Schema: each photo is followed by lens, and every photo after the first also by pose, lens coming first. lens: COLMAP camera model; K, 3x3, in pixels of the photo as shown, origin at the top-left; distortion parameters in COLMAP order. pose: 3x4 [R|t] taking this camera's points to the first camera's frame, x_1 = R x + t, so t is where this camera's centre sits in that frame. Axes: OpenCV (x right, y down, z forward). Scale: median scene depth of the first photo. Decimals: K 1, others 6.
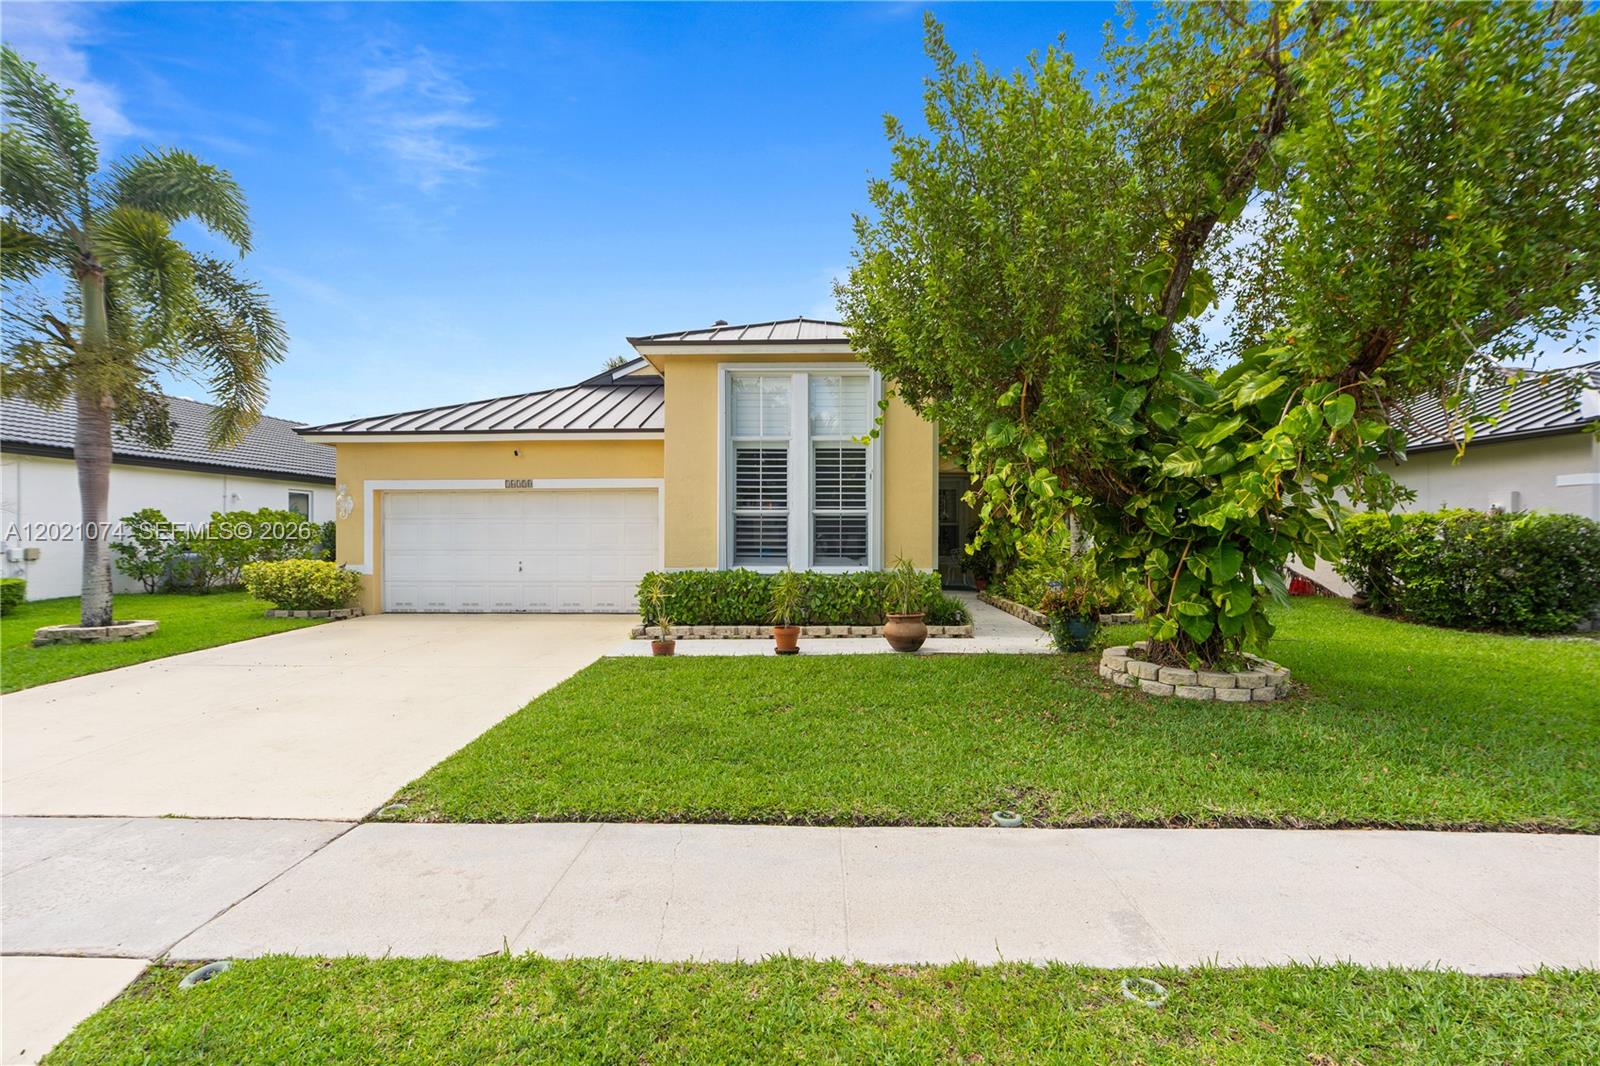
lens RADIAL K [[713.0, 0, 804.4], [0, 713.0, 541.7], [0, 0, 1]] dist [-0.001654, 0.000122]
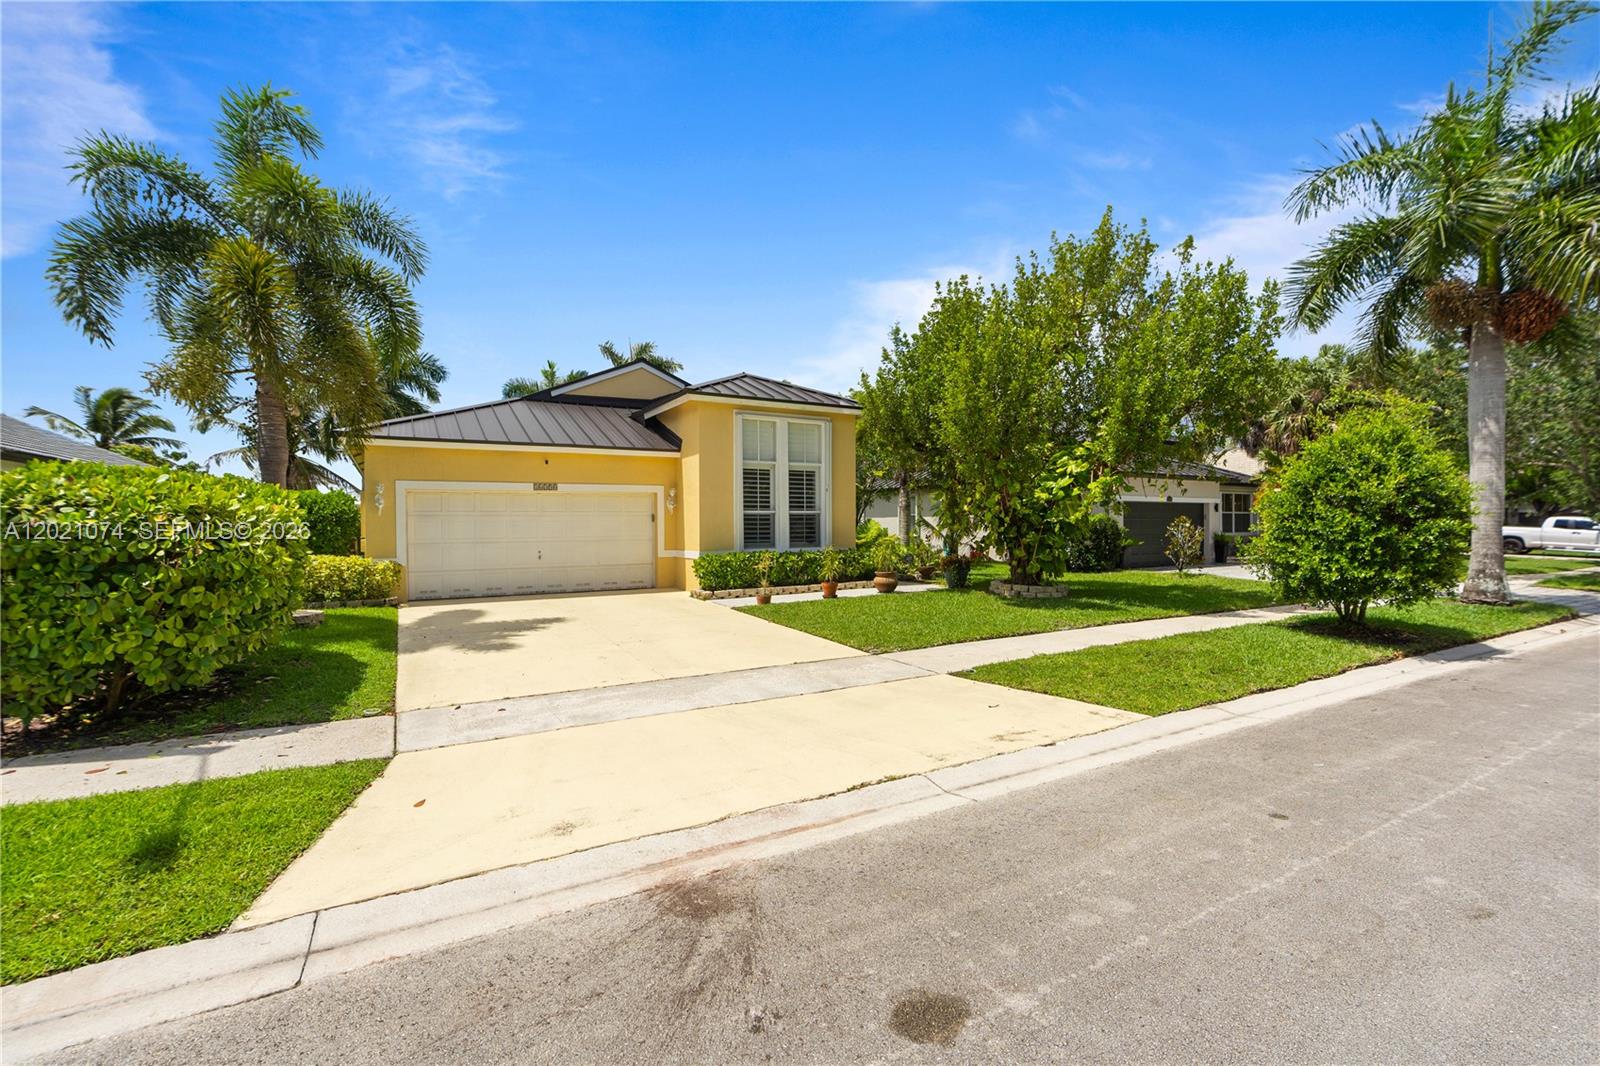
lens RADIAL K [[710.7, 0, 800.3], [0, 710.7, 536.4], [0, 0, 1]] dist [-0.000872, 0.000761]
pose [[0.853884, -0.012630, 0.520311, -0.768582], [0.011617, 0.999919, 0.005208, 0.002568], [-0.520334, 0.001598, 0.853961, -0.304356]]
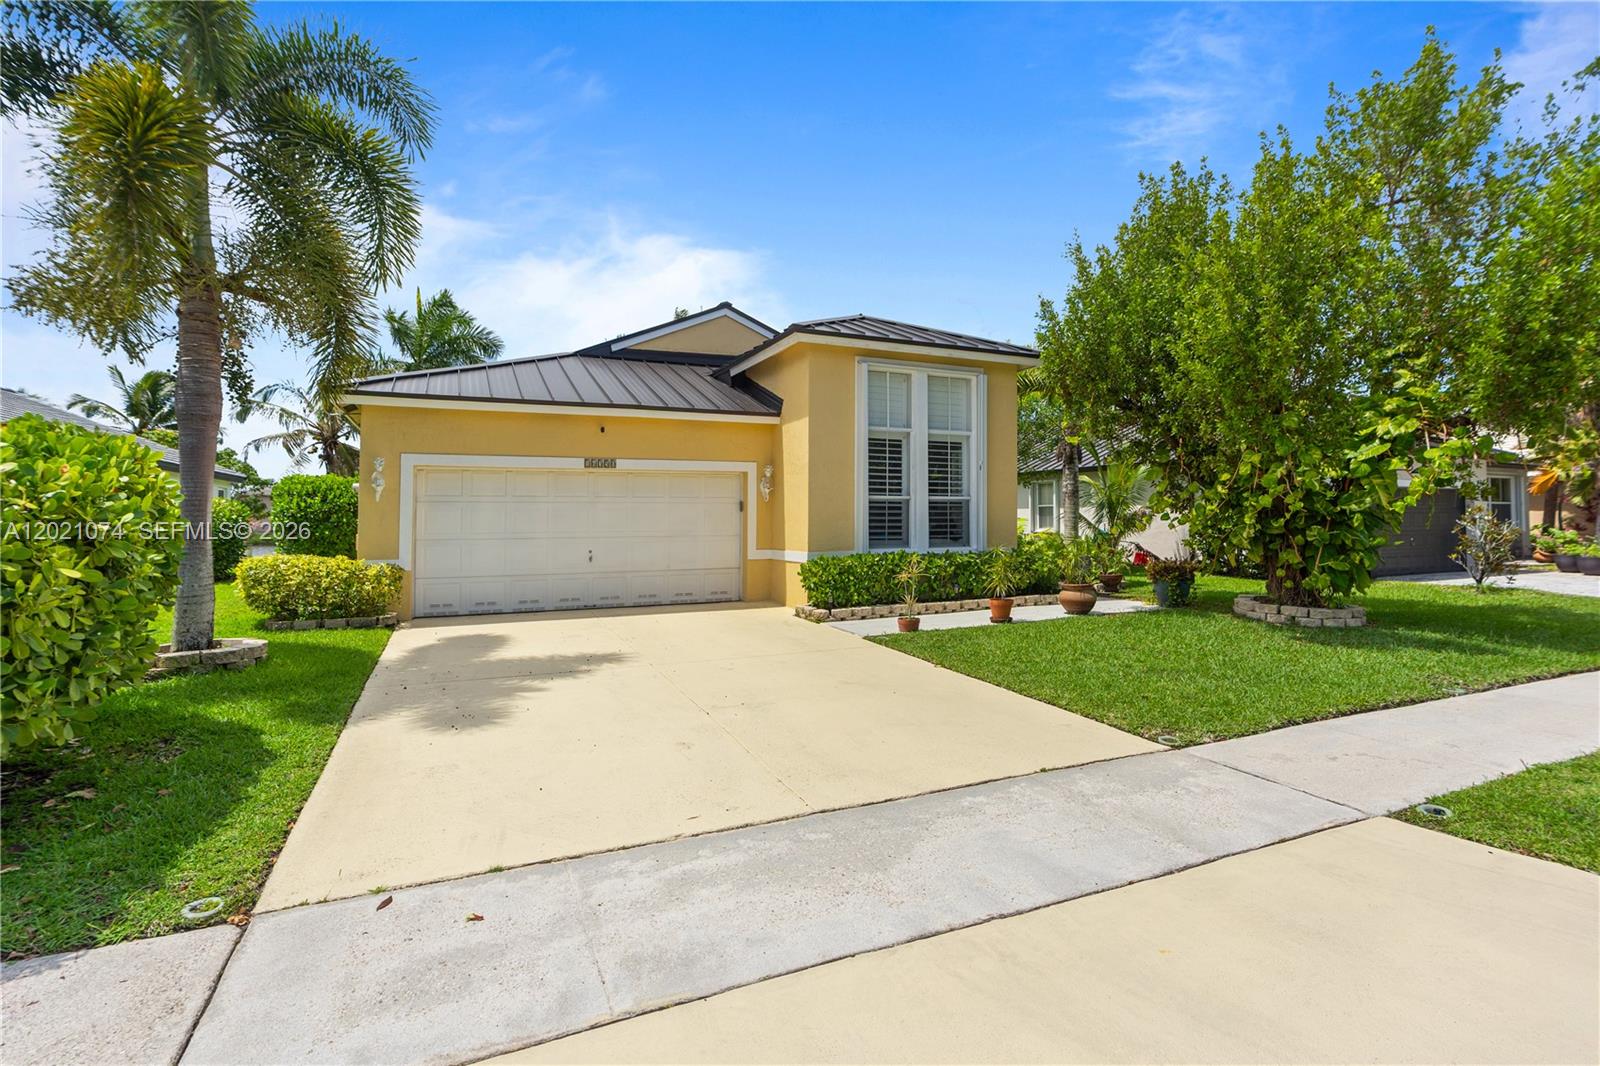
lens RADIAL K [[758.3, 0, 811.9], [0, 758.3, 478.5], [0, 0, 1]] dist [0.008810, 0.000590]
pose [[0.892458, 0.022520, 0.450568, -0.689160], [0.008335, 0.997760, -0.066379, 0.004591], [-0.451054, 0.062996, 0.890271, 0.035591]]
